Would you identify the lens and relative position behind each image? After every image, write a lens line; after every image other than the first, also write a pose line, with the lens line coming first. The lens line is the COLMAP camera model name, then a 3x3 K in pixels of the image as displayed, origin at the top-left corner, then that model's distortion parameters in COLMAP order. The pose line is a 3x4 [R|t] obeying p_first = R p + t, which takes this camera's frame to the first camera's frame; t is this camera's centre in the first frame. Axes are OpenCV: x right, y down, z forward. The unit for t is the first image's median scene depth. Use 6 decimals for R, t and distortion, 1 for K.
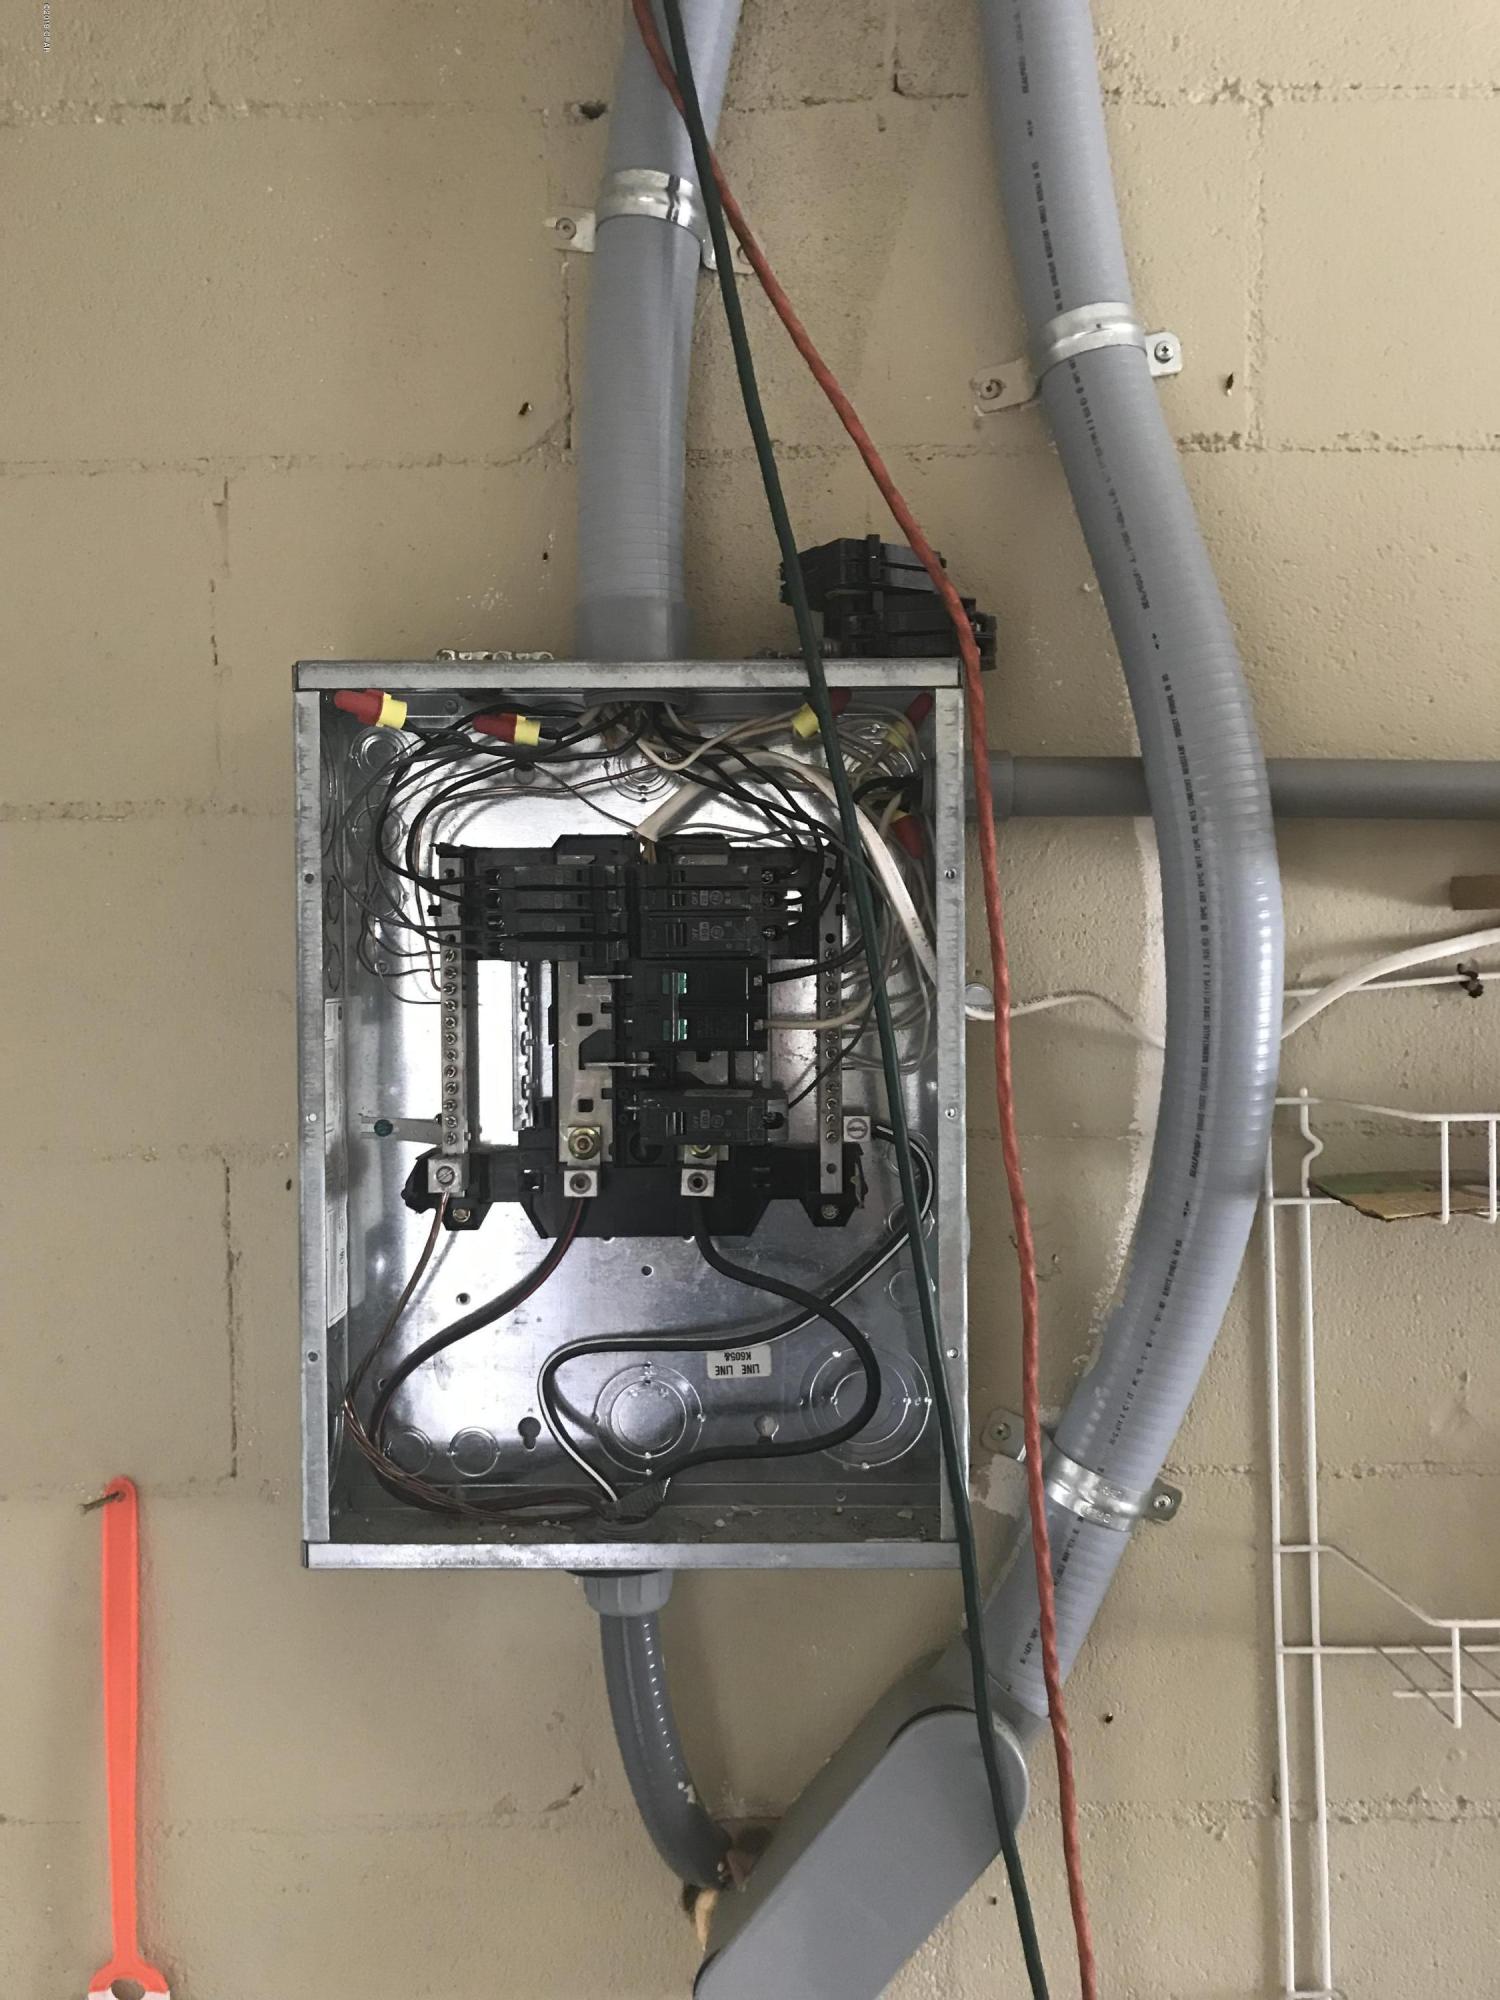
lens RADIAL K [[1644.6, 0, 757.8], [0, 1644.6, 985.3], [0, 0, 1]] dist [0.042726, -0.056509]
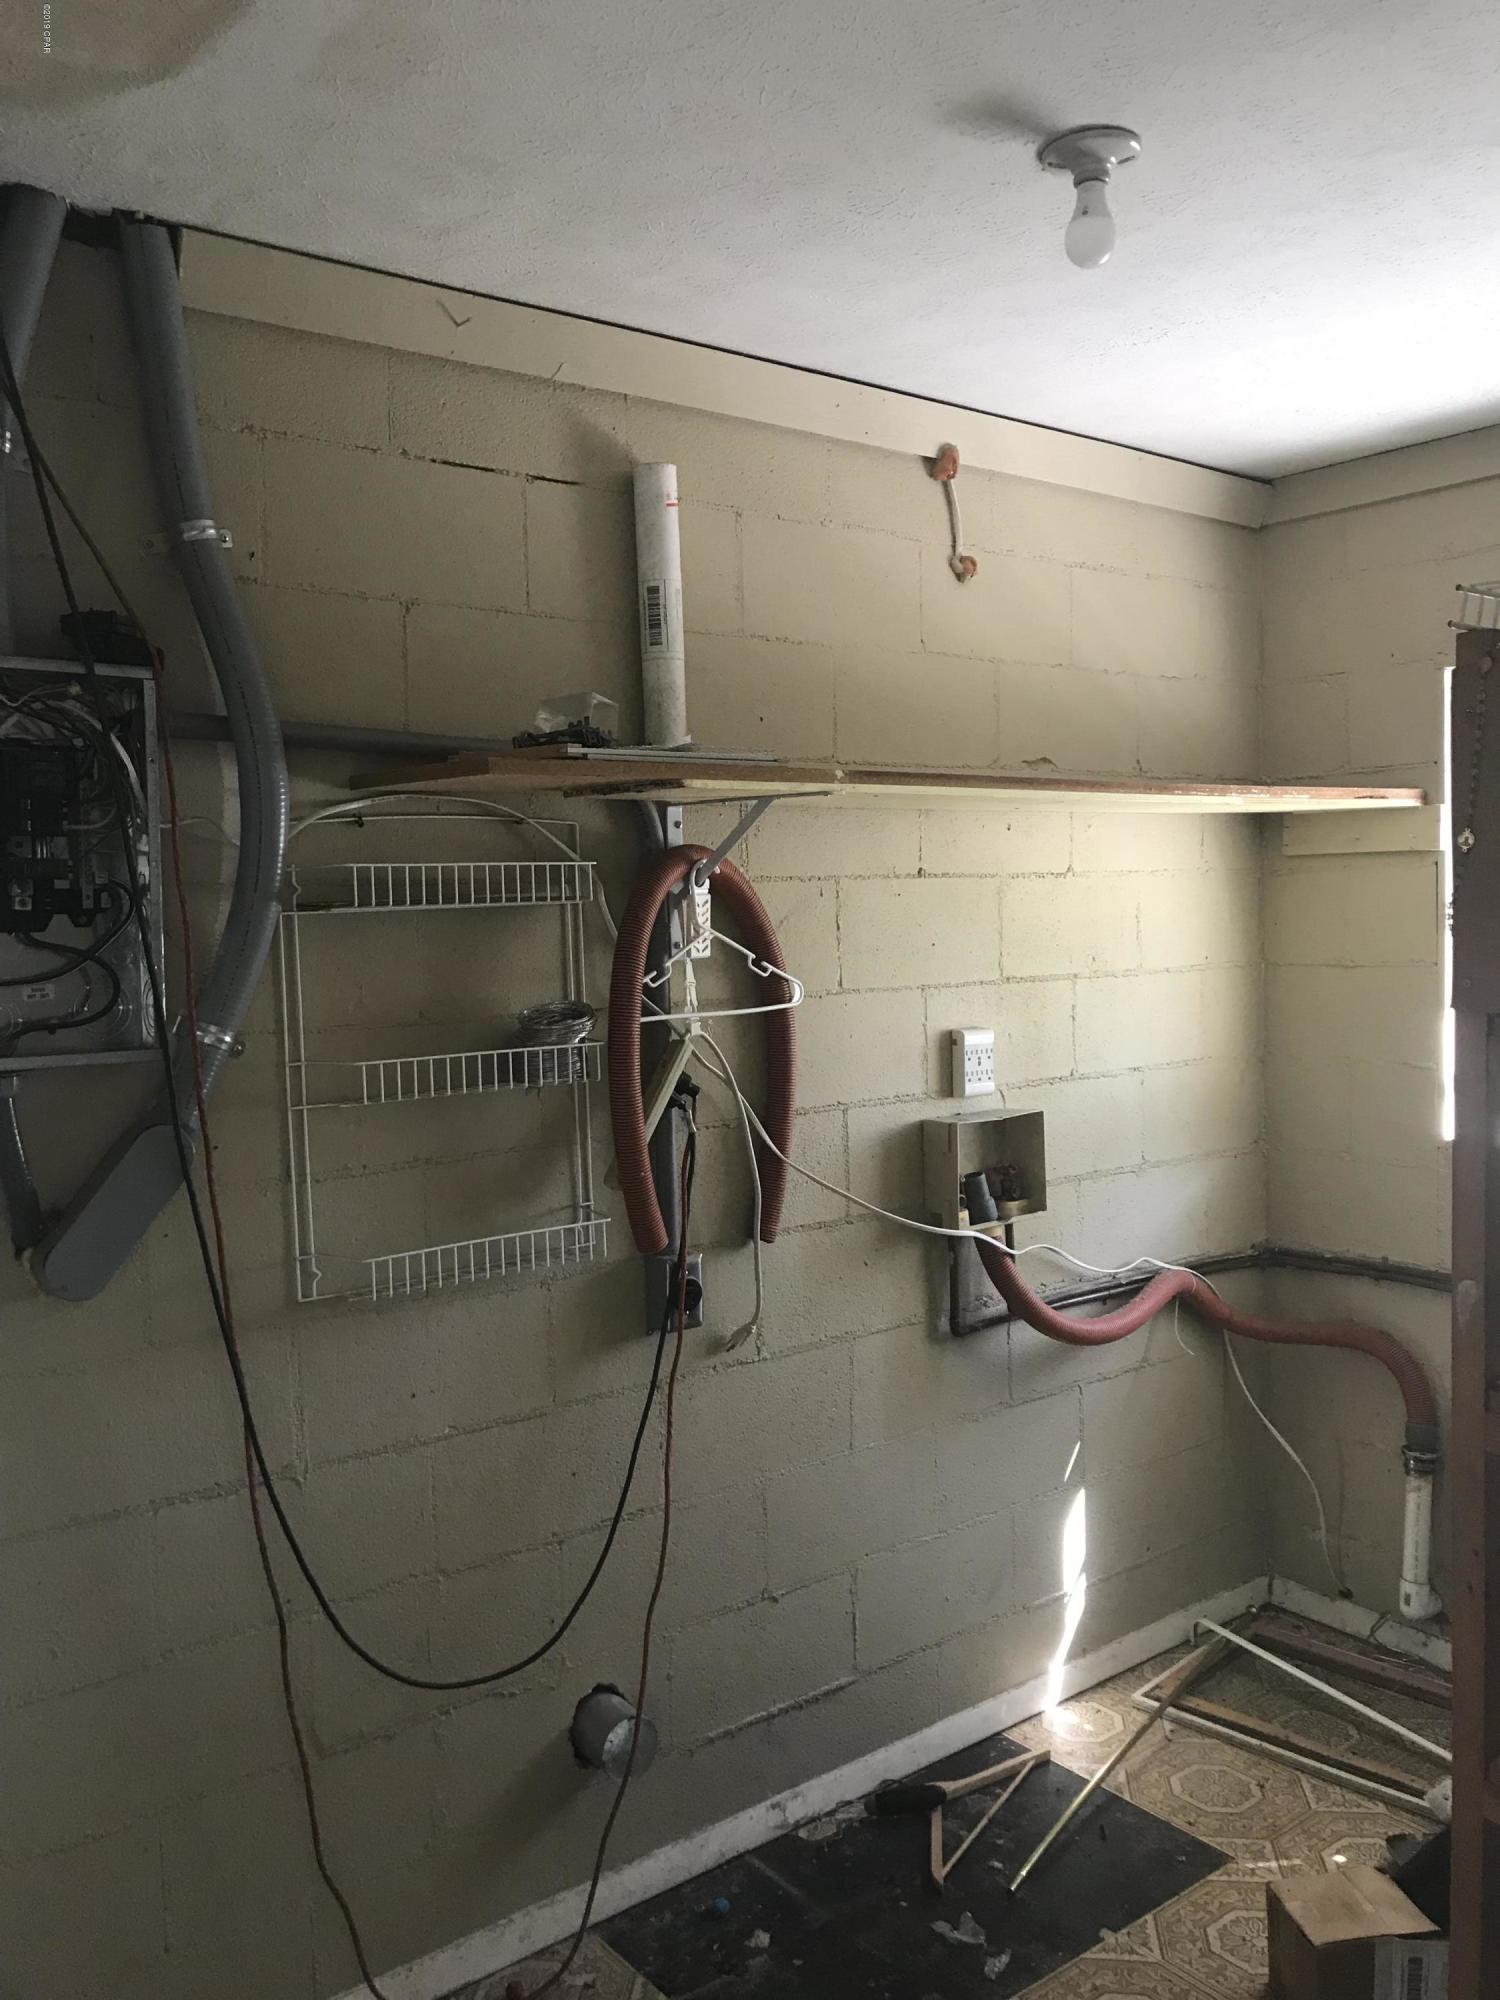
lens RADIAL K [[1644.6, 0, 757.8], [0, 1644.6, 985.3], [0, 0, 1]] dist [0.042726, -0.056509]
pose [[0.774662, -0.035049, 0.631404, -0.668970], [0.022877, 0.999363, 0.027407, 0.194204], [-0.631962, -0.006787, 0.774970, -1.278326]]
